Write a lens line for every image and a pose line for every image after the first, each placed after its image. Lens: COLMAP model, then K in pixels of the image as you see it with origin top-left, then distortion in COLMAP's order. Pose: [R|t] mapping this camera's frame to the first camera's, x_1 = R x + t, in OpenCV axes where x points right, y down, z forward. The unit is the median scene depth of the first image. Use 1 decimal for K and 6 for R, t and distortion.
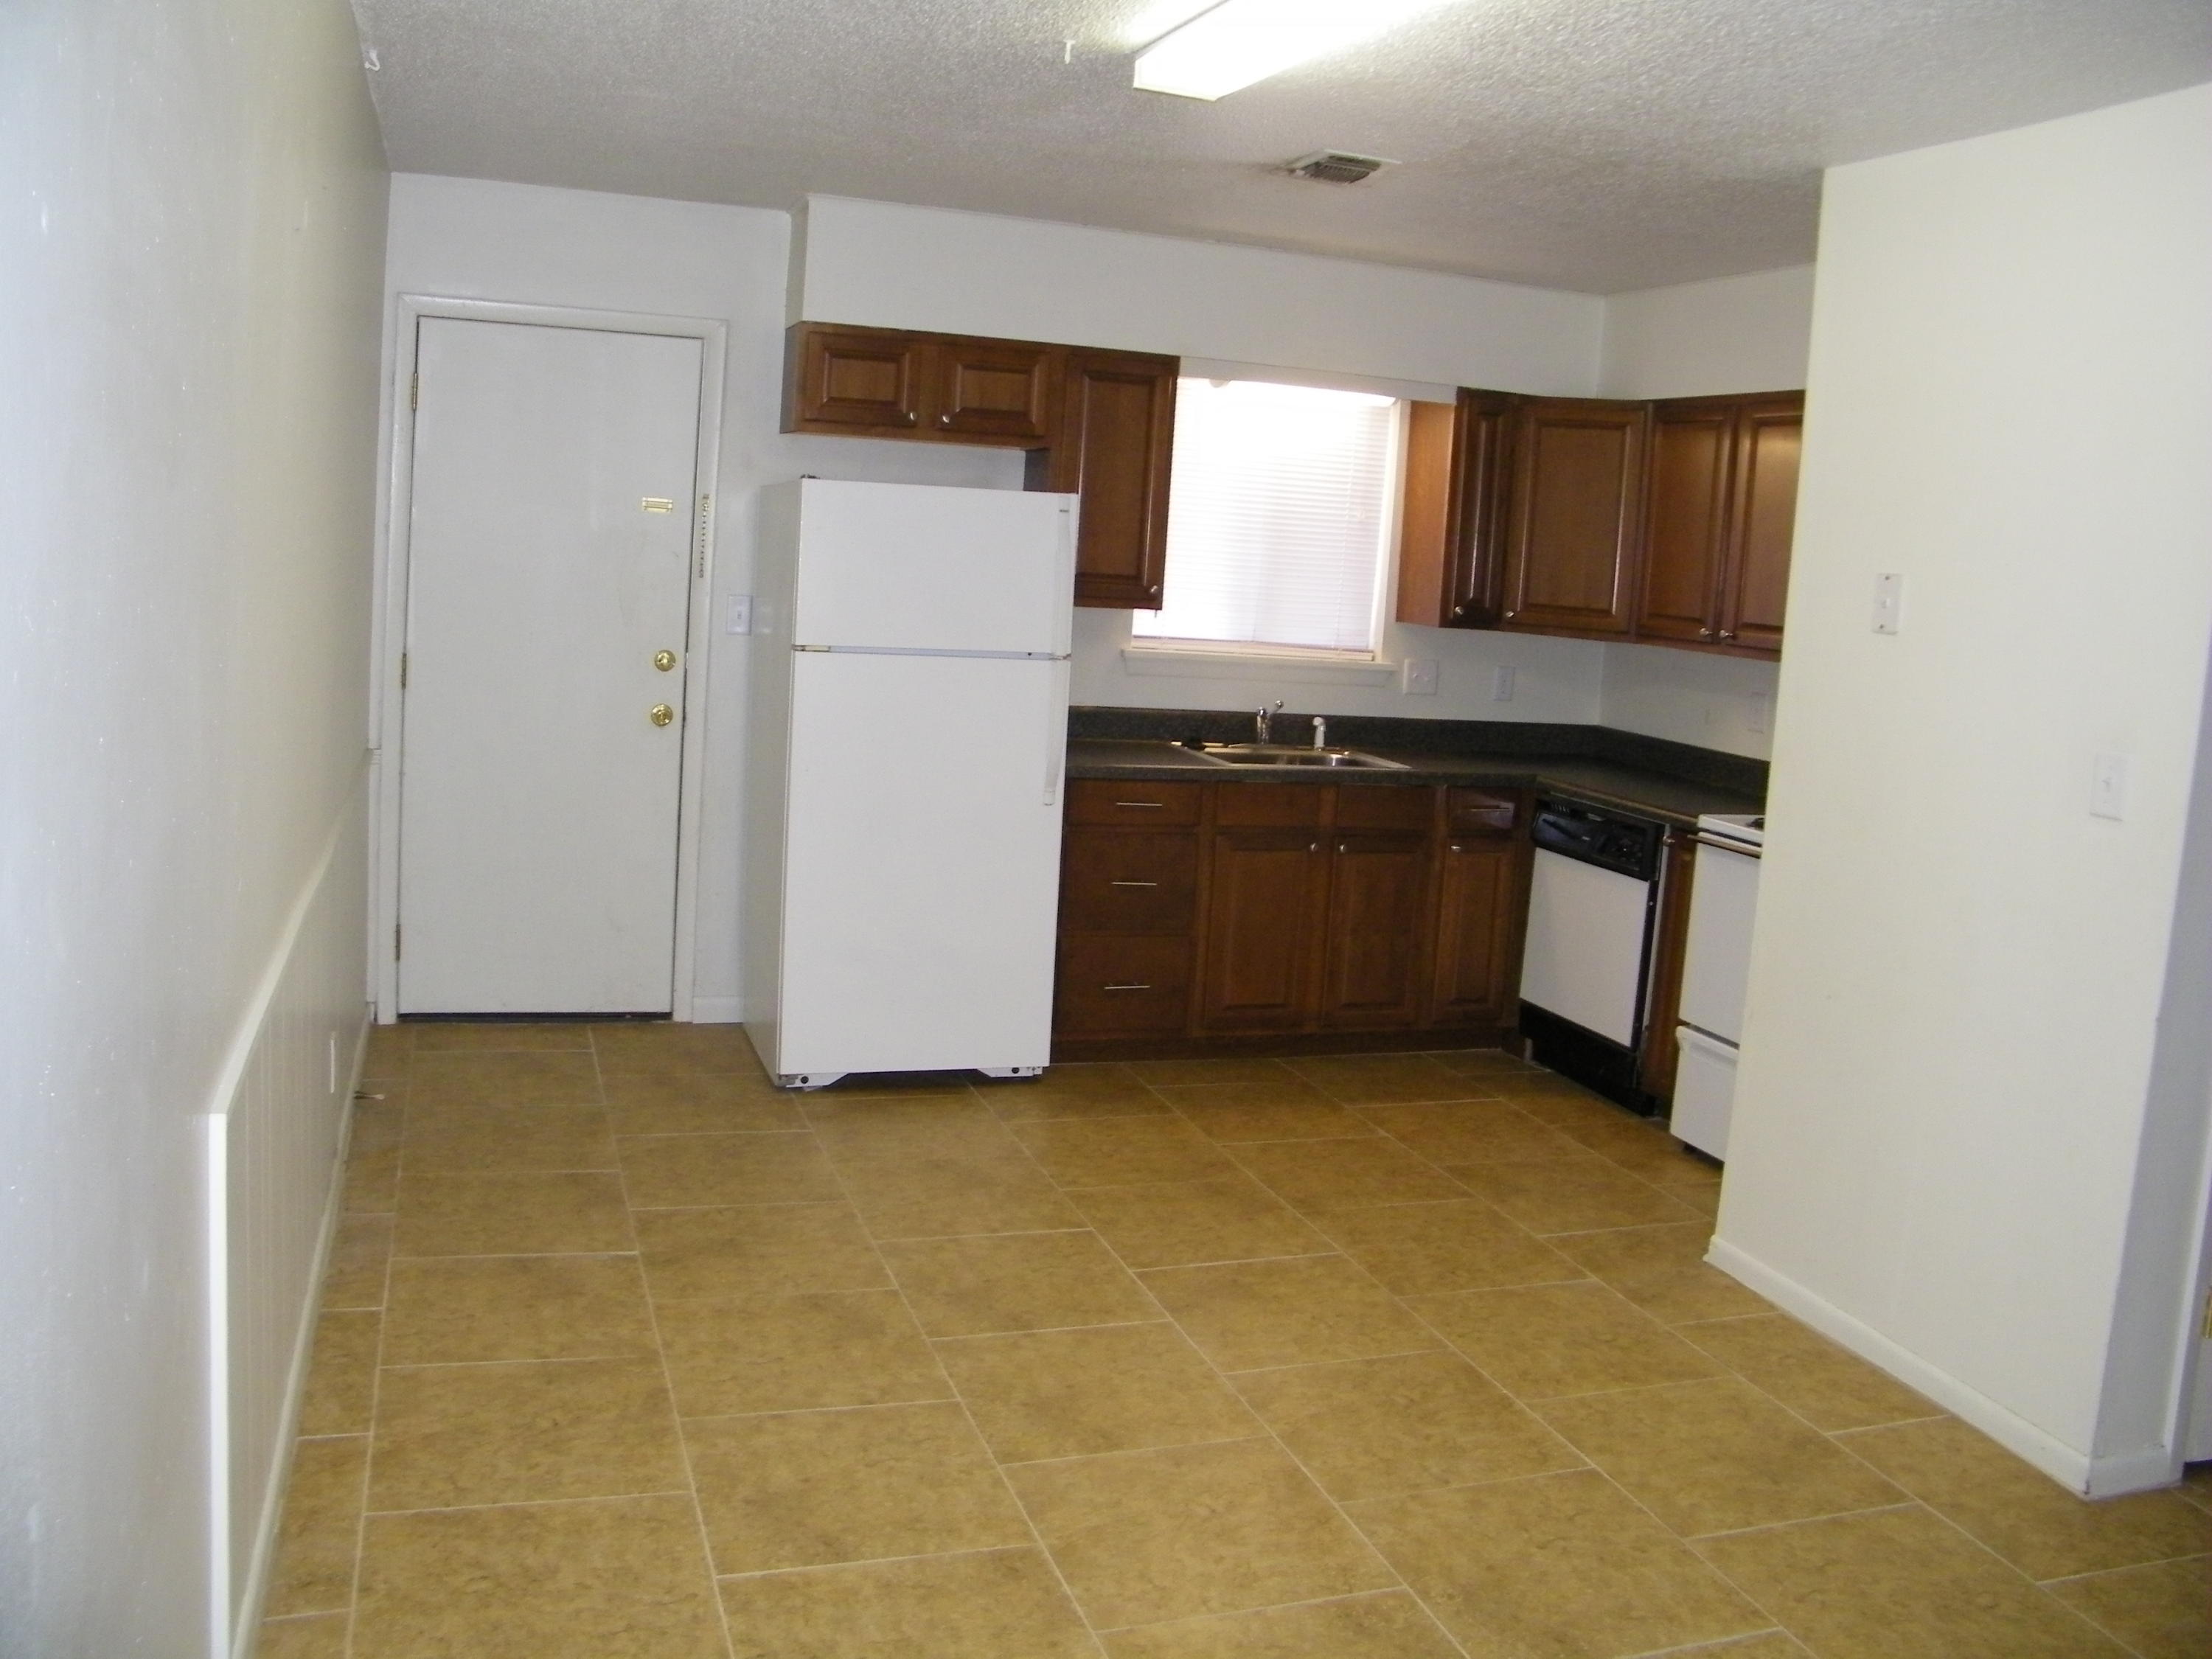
lens RADIAL K [[1866.4, 0, 1106.0], [0, 1866.4, 829.5], [0, 0, 1]] dist [-0.046714, -0.001501]
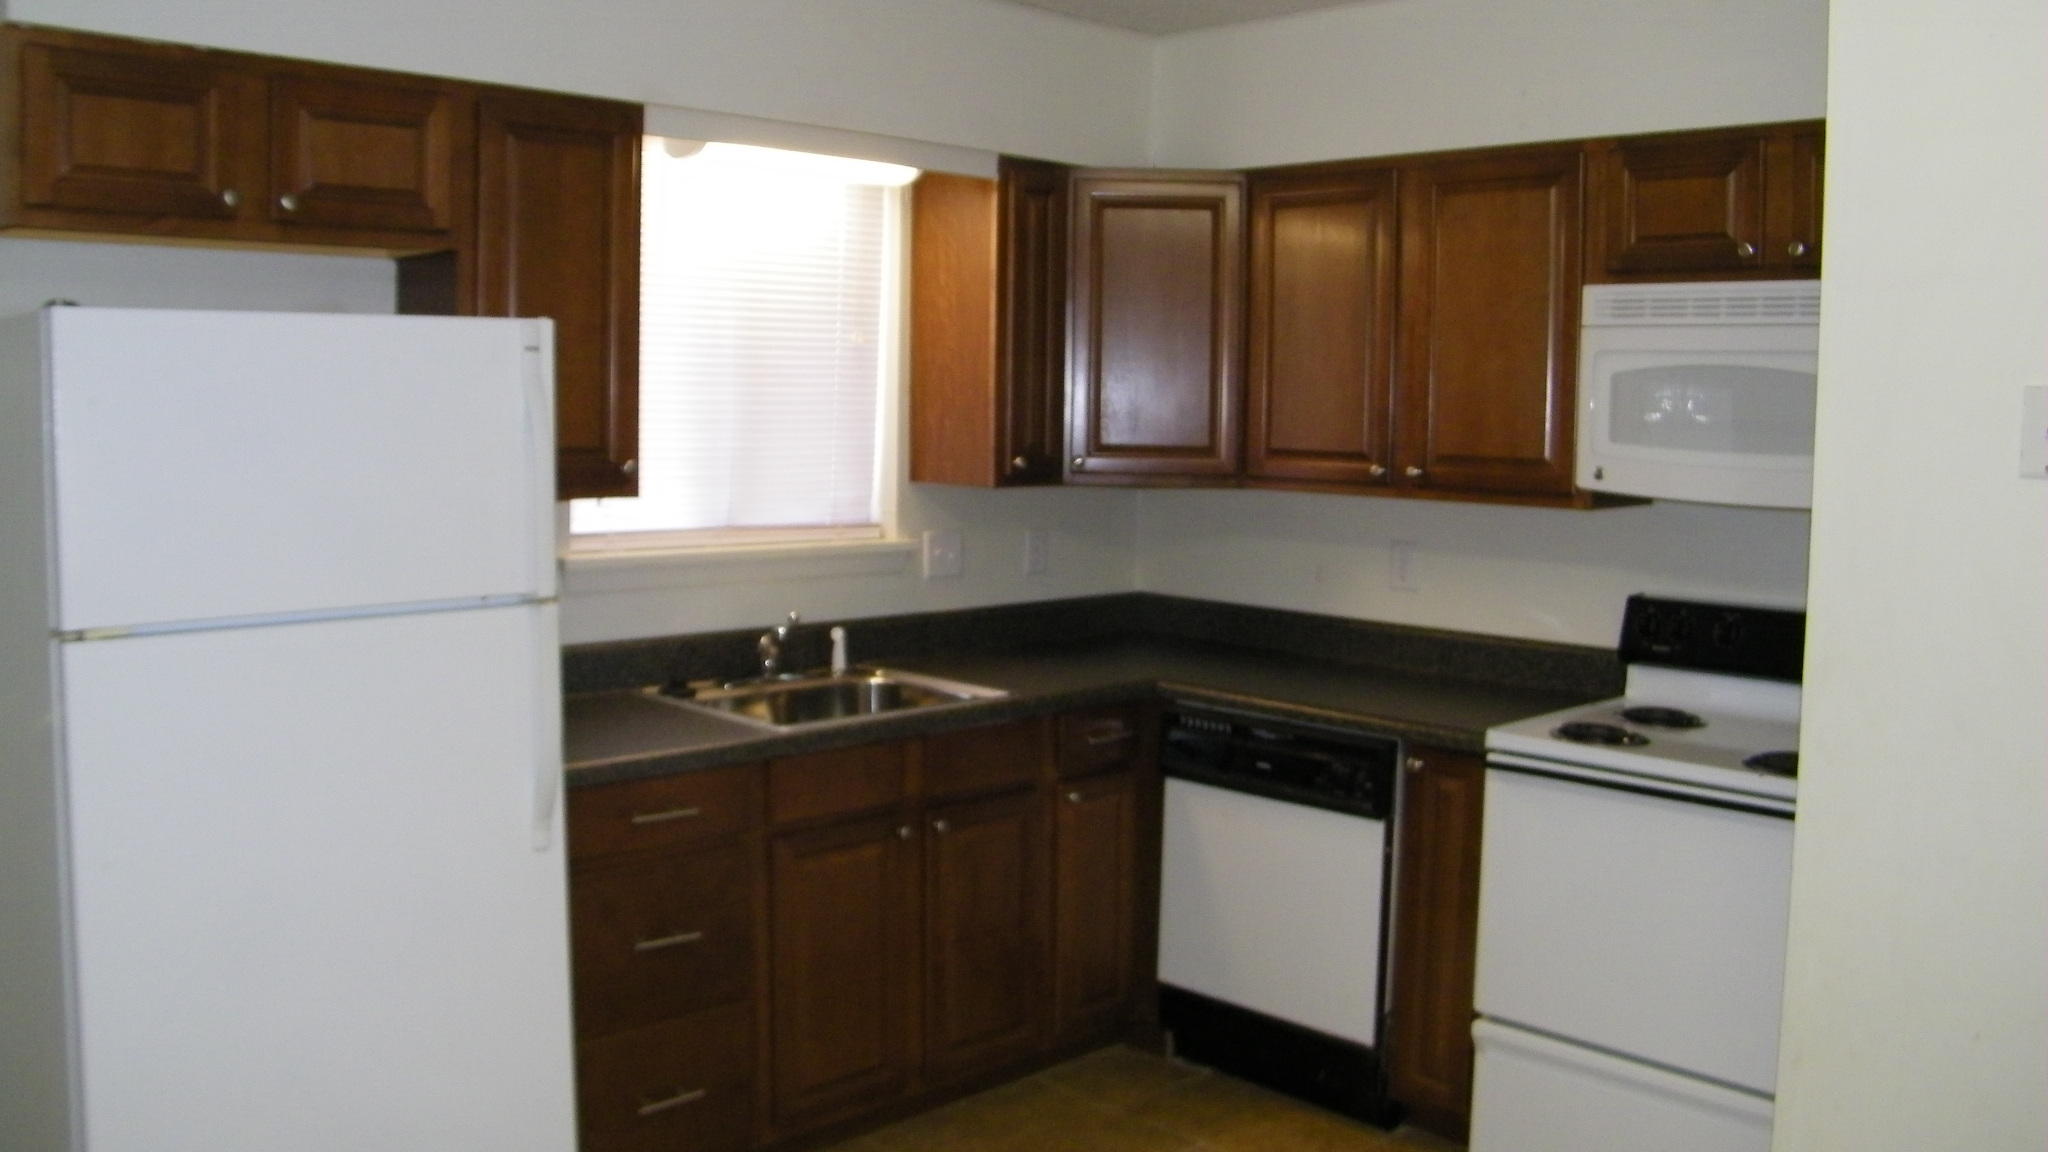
lens RADIAL K [[1804.8, 0, 1024.0], [0, 1804.8, 576.0], [0, 0, 1]] dist [-0.139620, 0.122537]
pose [[0.904780, -0.095507, 0.415033, -0.110895], [0.111464, 0.993665, -0.014331, -0.068544], [-0.411035, 0.059228, 0.909694, 0.394320]]
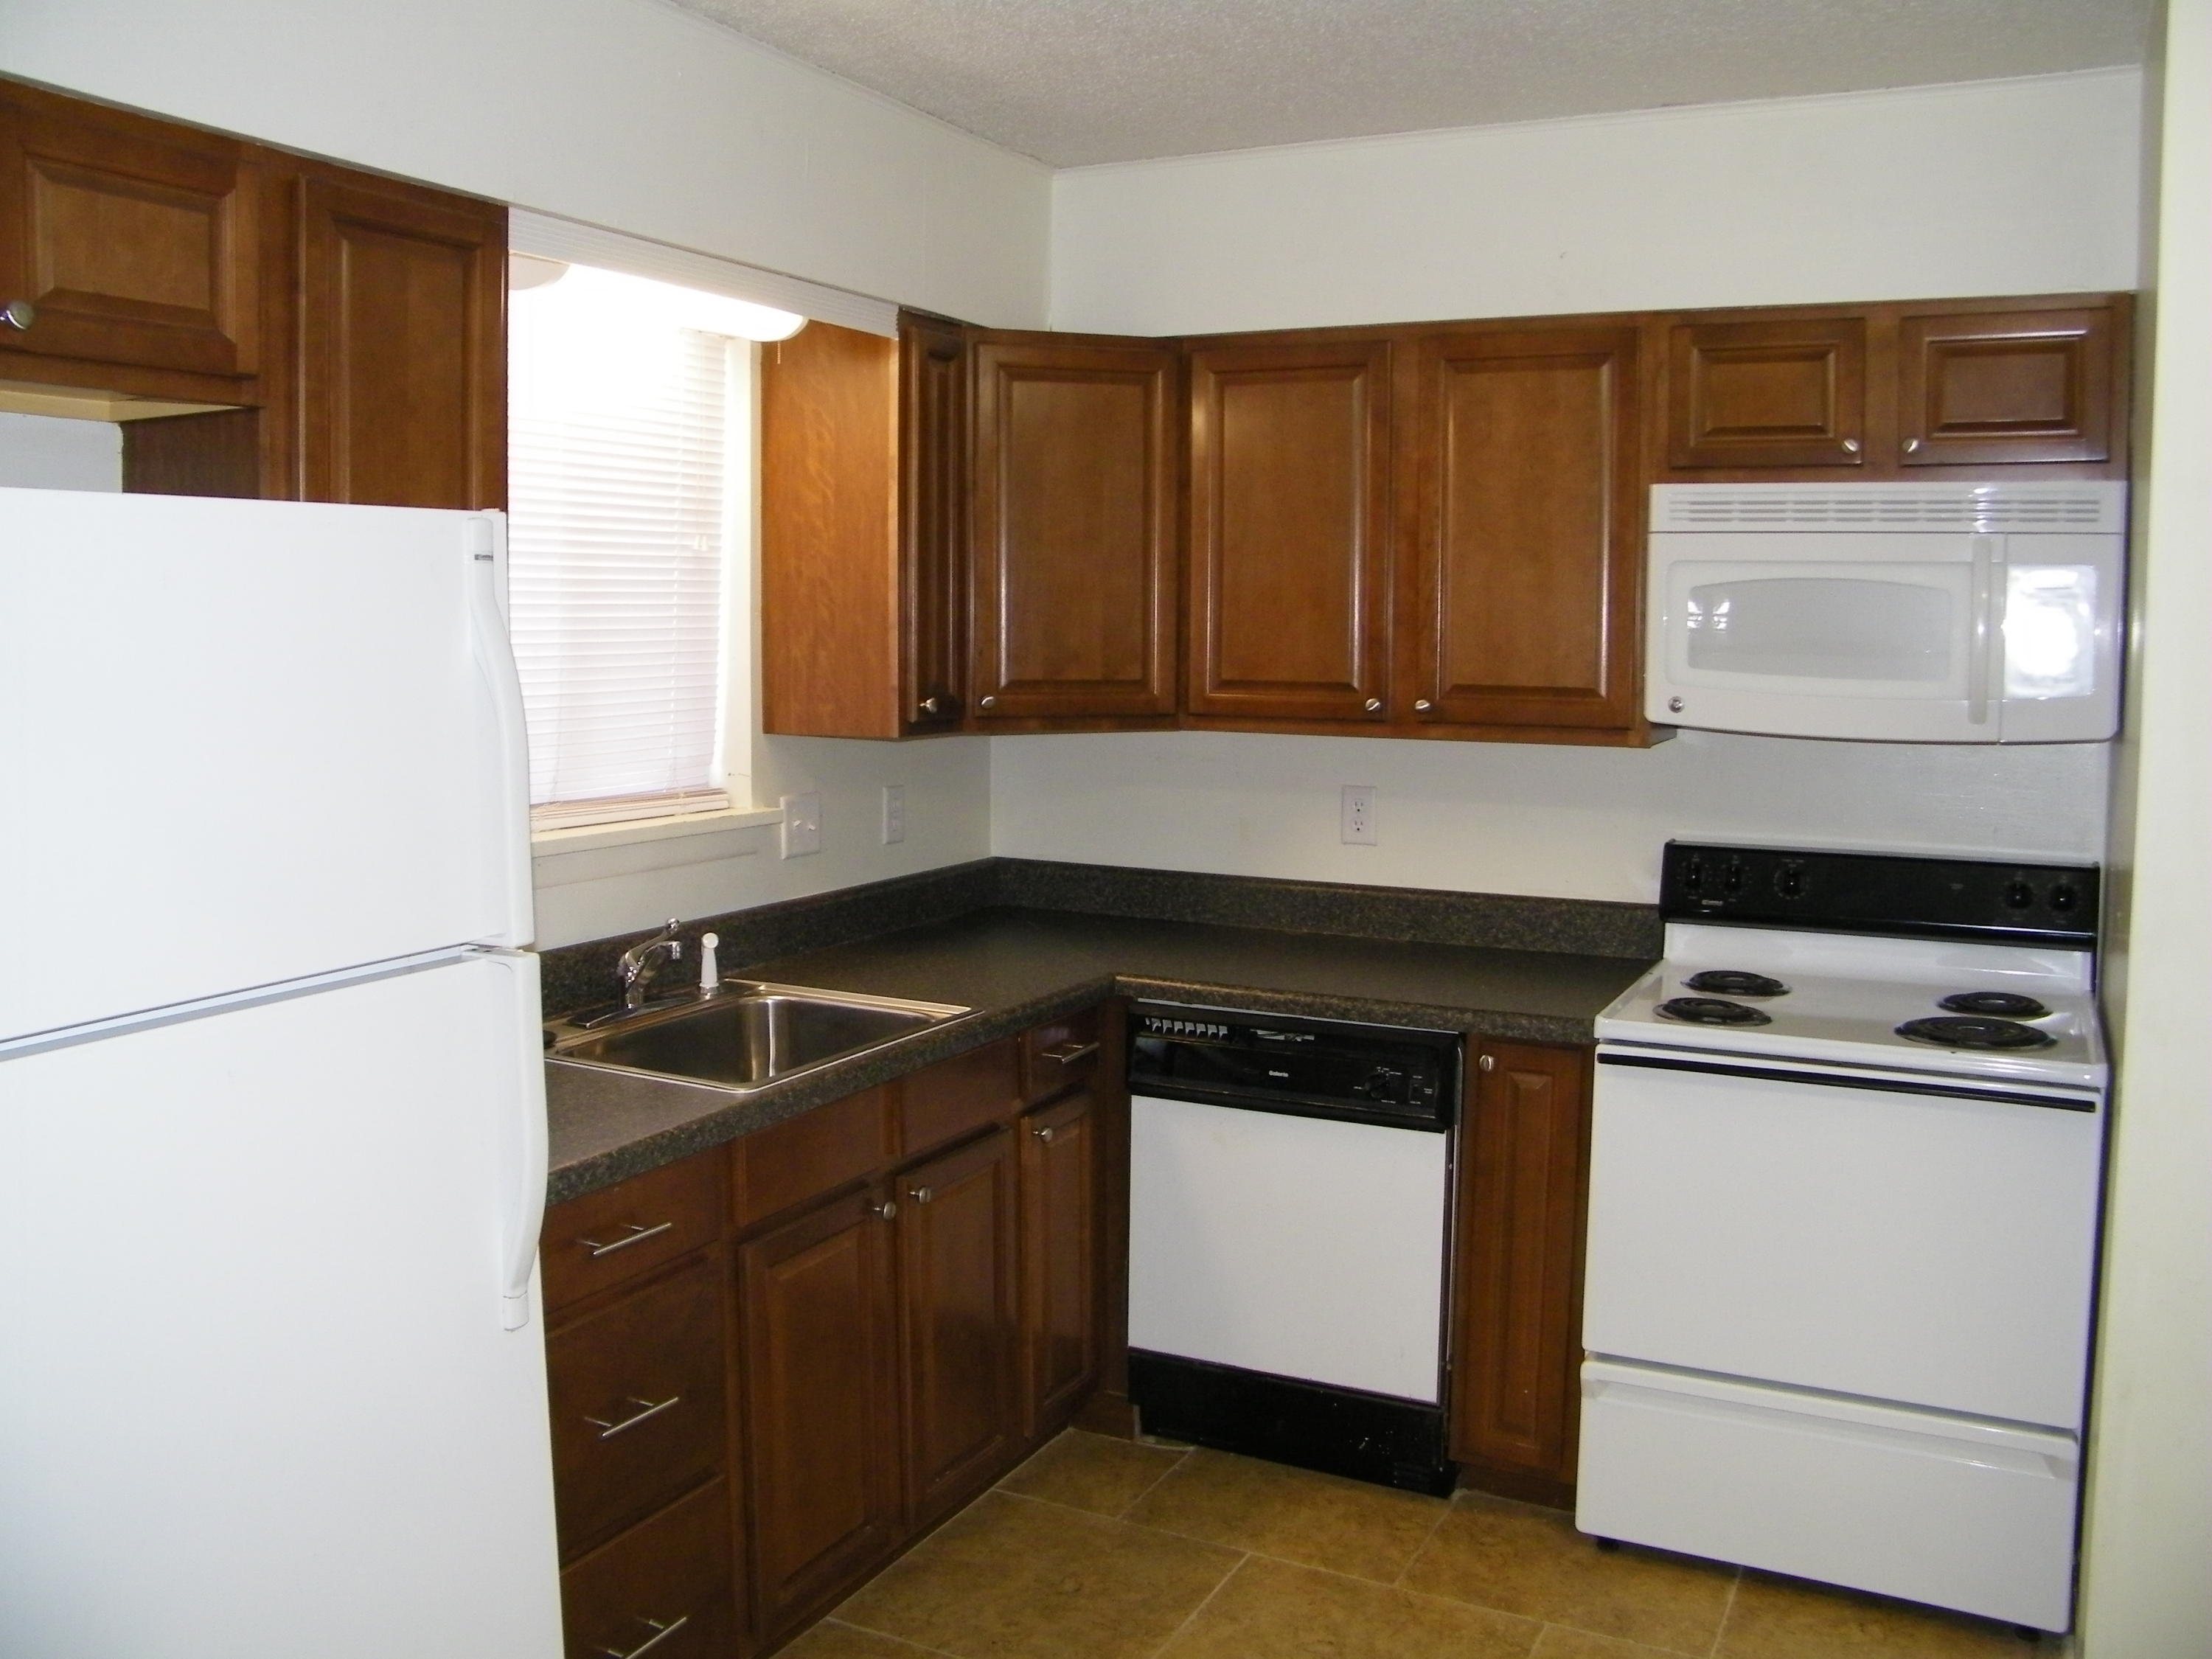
lens RADIAL K [[1953.9, 0, 1181.1], [0, 1953.9, 824.4], [0, 0, 1]] dist [-0.149347, 0.138319]
pose [[0.710814, -0.136063, 0.690094, -0.177221], [0.149347, 0.987936, 0.040956, -0.102172], [-0.687342, 0.073952, 0.722560, 0.569118]]
